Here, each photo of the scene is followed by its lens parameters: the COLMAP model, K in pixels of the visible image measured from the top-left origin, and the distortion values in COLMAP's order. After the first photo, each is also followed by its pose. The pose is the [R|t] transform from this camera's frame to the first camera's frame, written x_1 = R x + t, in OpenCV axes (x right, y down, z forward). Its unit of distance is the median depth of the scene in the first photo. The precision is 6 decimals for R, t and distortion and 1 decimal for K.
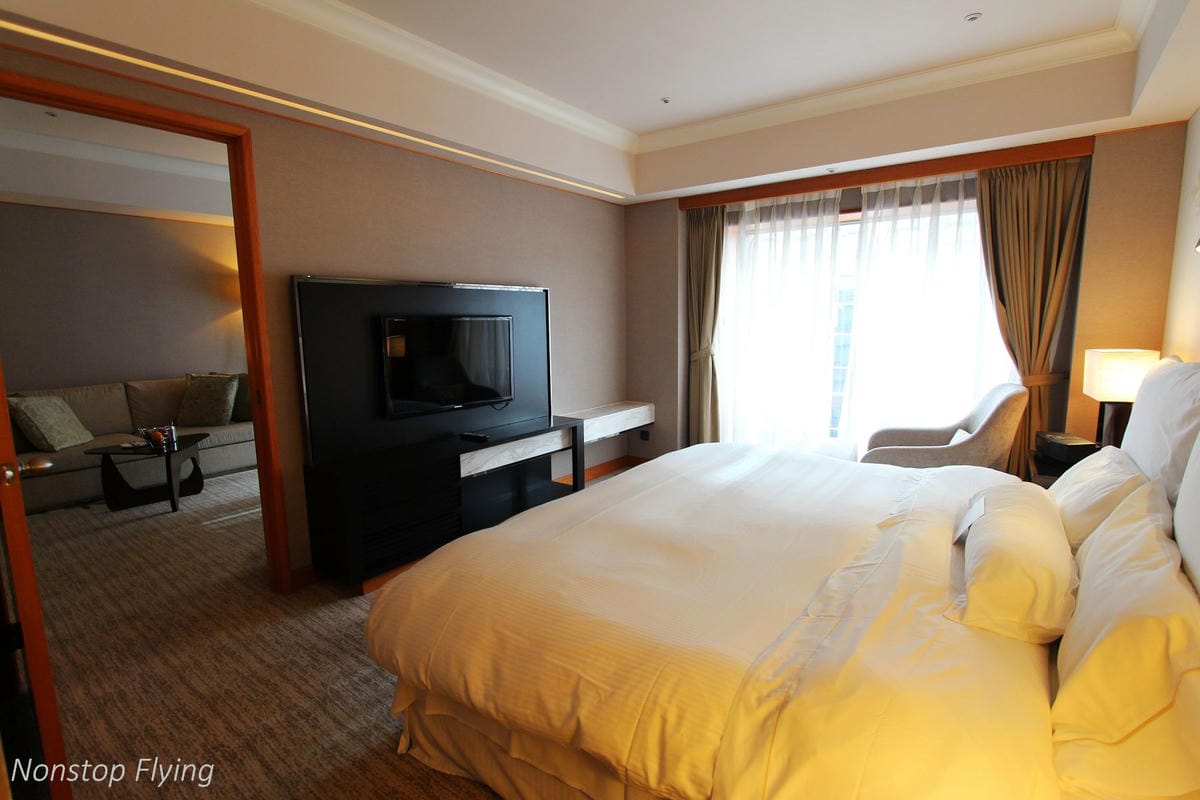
lens RADIAL K [[558.0, 0, 612.5], [0, 558.0, 397.8], [0, 0, 1]] dist [-0.016441, 0.000805]
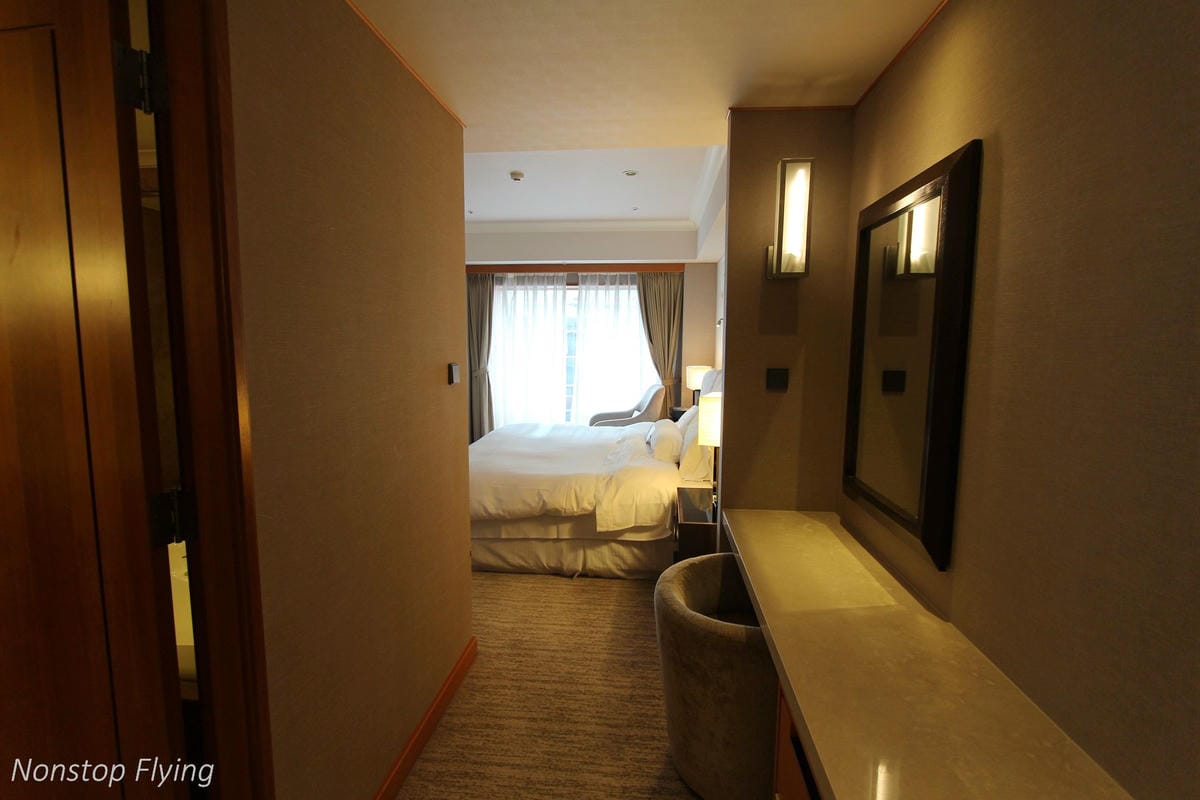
lens RADIAL K [[558.0, 0, 612.3], [0, 558.0, 406.0], [0, 0, 1]] dist [-0.016441, 0.000805]
pose [[0.848439, -0.045389, 0.527344, -0.416291], [0.056998, 0.998358, -0.005774, 0.049830], [-0.526216, 0.034957, 0.849632, -0.533614]]
